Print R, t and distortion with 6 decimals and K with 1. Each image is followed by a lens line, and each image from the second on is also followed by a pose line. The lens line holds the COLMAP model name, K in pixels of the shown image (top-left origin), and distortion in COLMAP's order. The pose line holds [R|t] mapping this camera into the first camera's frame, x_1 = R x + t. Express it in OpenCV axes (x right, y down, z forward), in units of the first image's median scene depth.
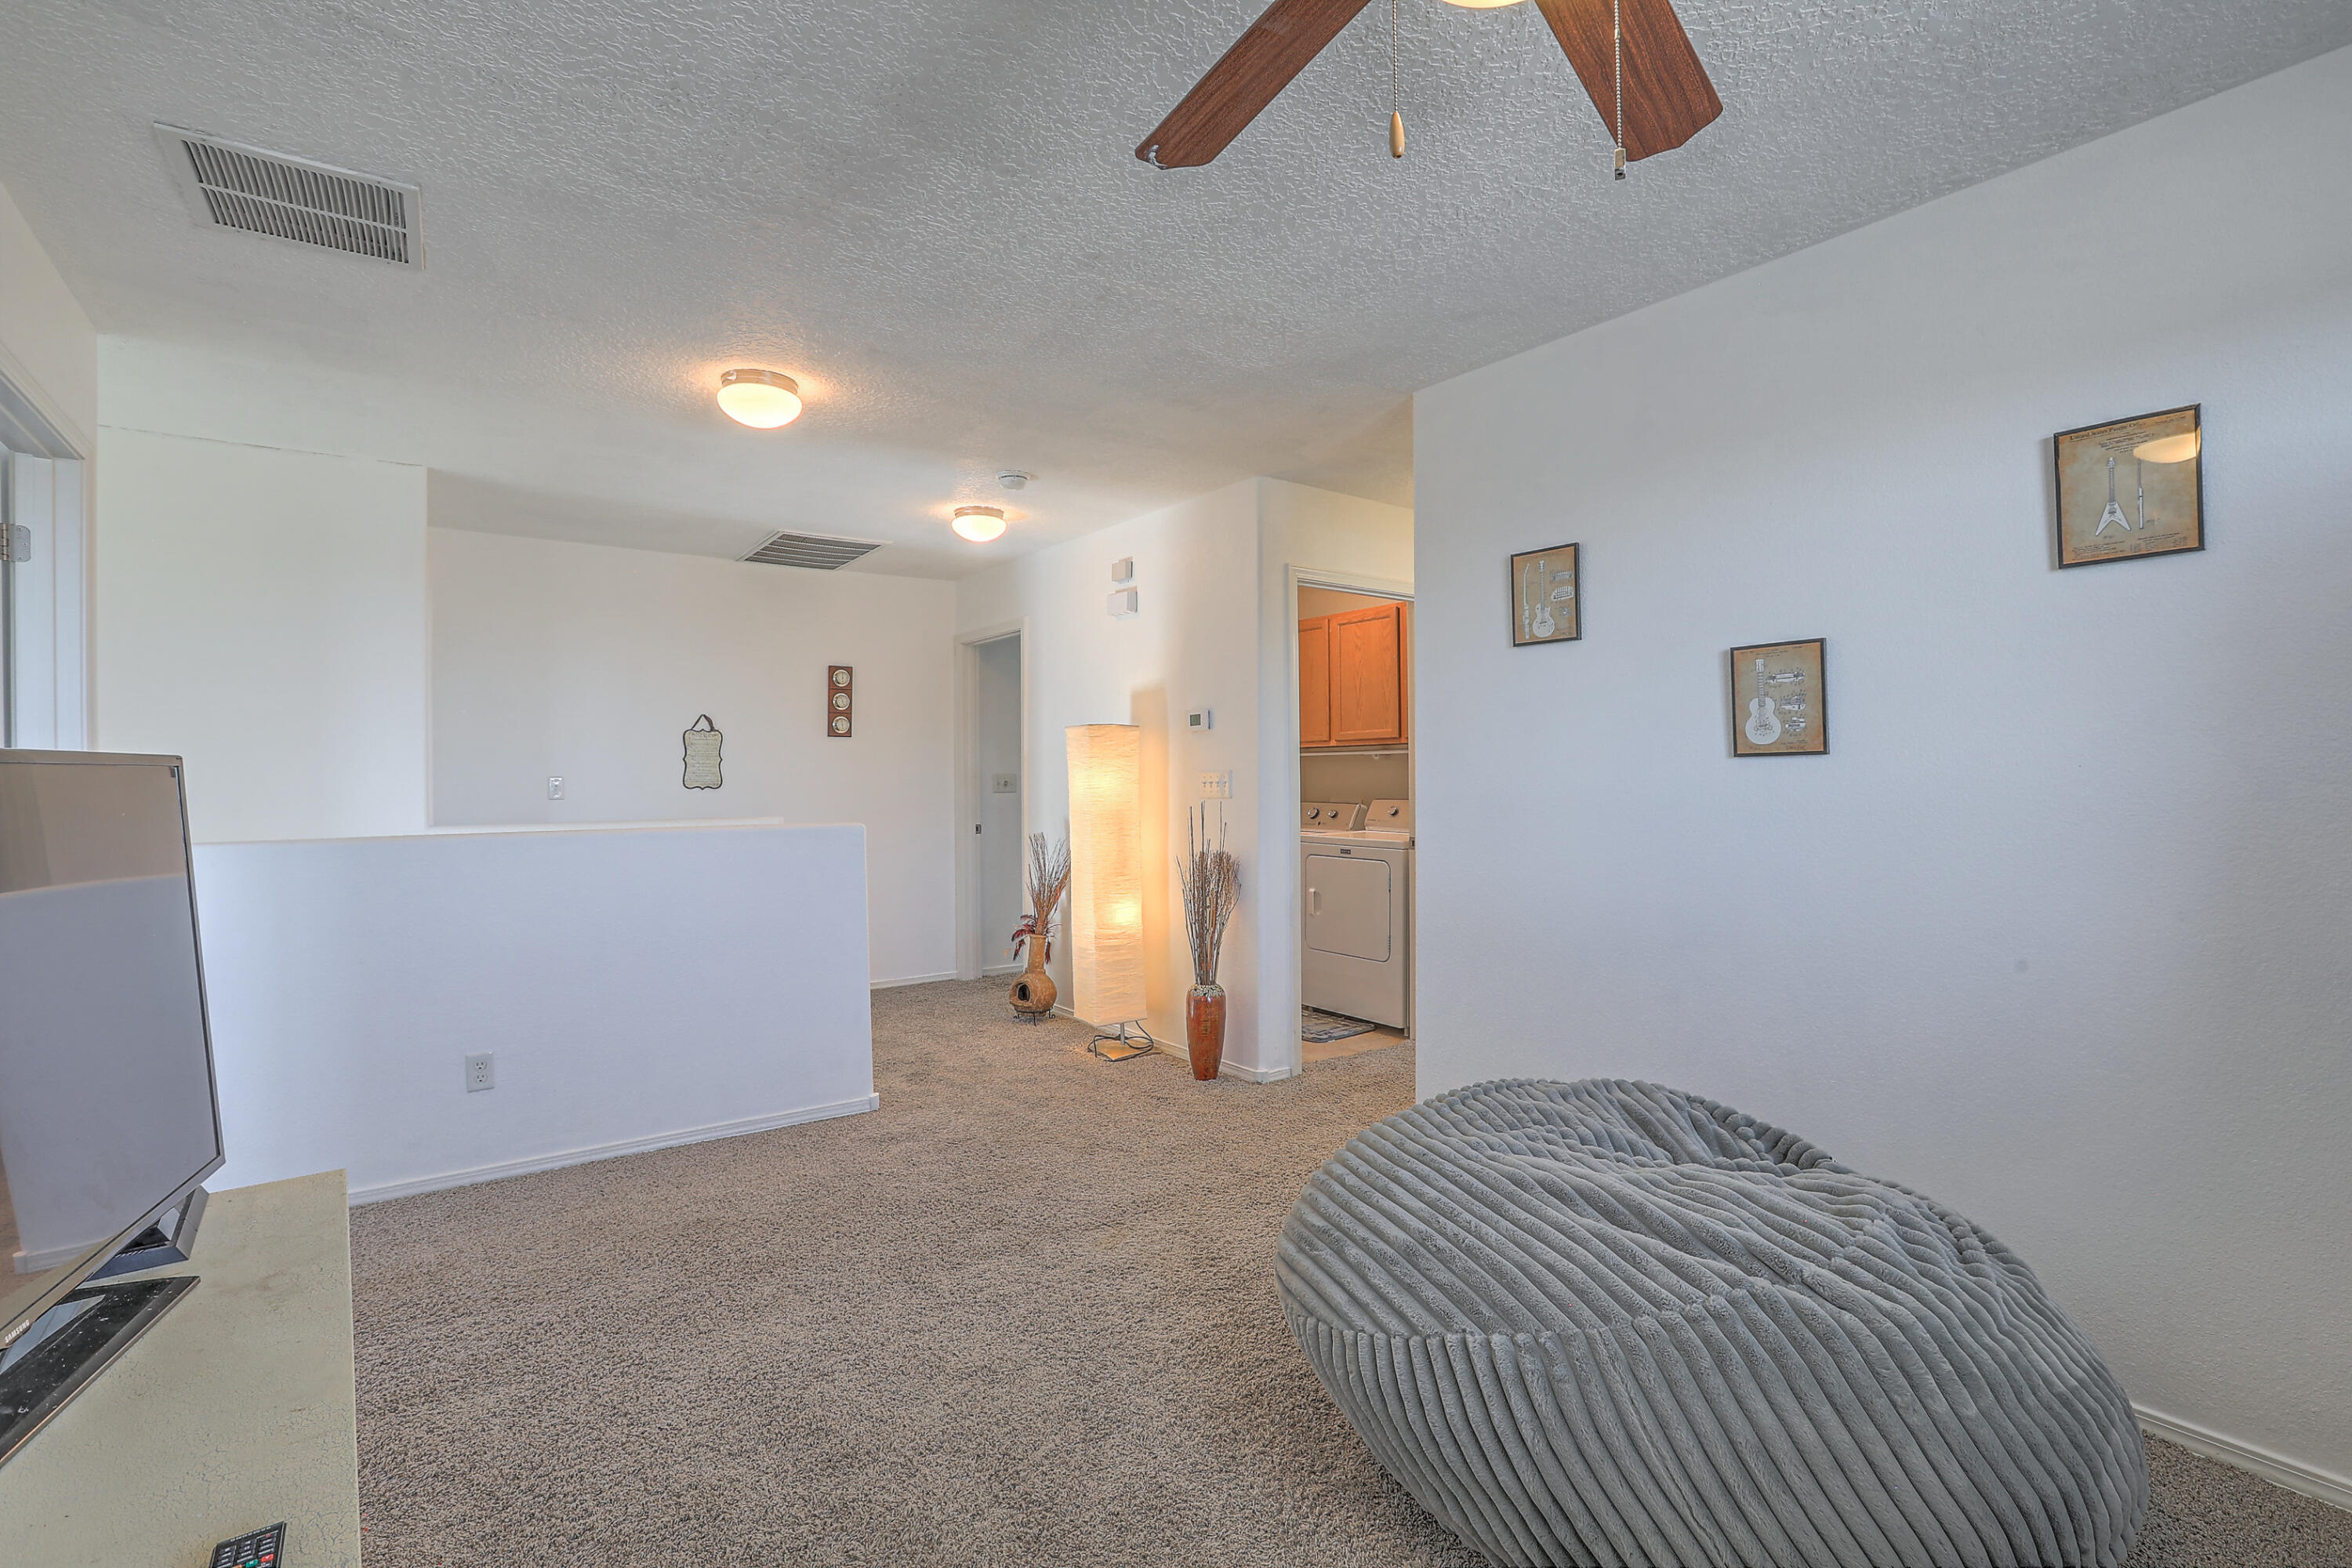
lens RADIAL K [[1073.0, 0, 1174.0], [0, 1073.0, 783.1], [0, 0, 1]] dist [-0.075005, 0.033568]
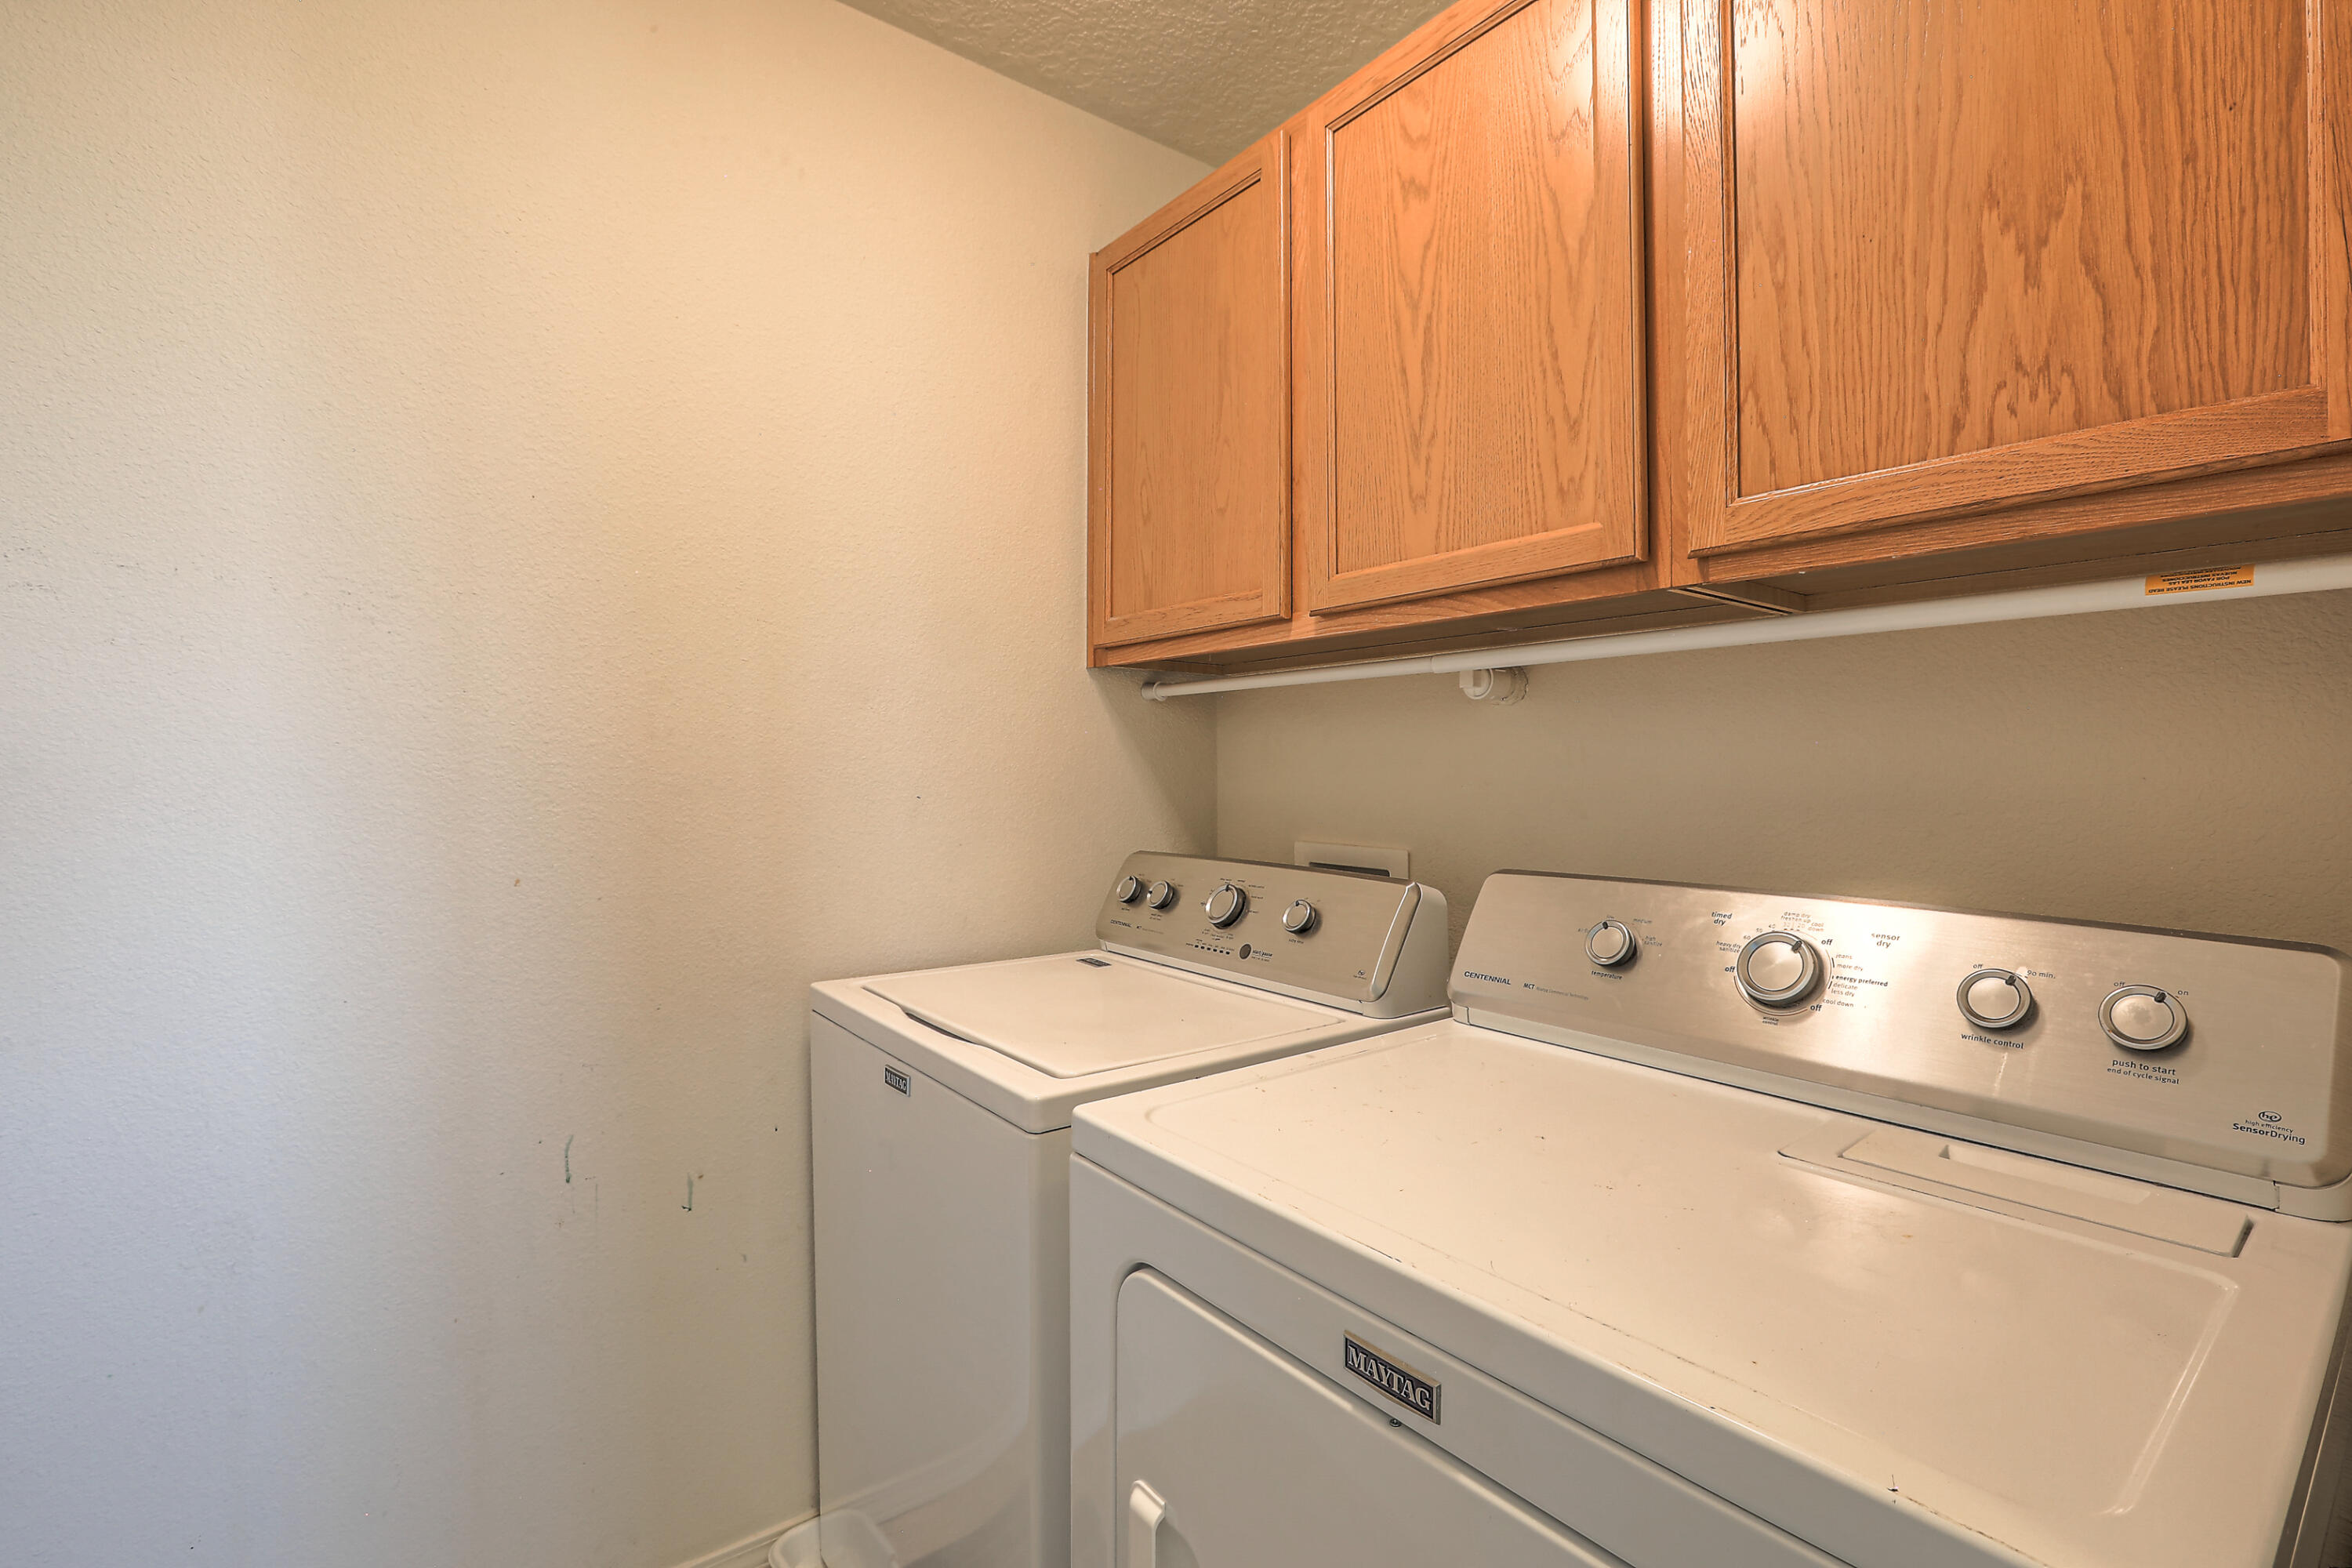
lens RADIAL K [[1073.0, 0, 1174.0], [0, 1073.0, 783.1], [0, 0, 1]] dist [-0.075005, 0.033568]
pose [[0.999636, 0.009045, 0.025424, 0.114798], [-0.009036, 0.999959, -0.000454, -0.001648], [-0.025427, 0.000224, 0.999677, 0.767081]]
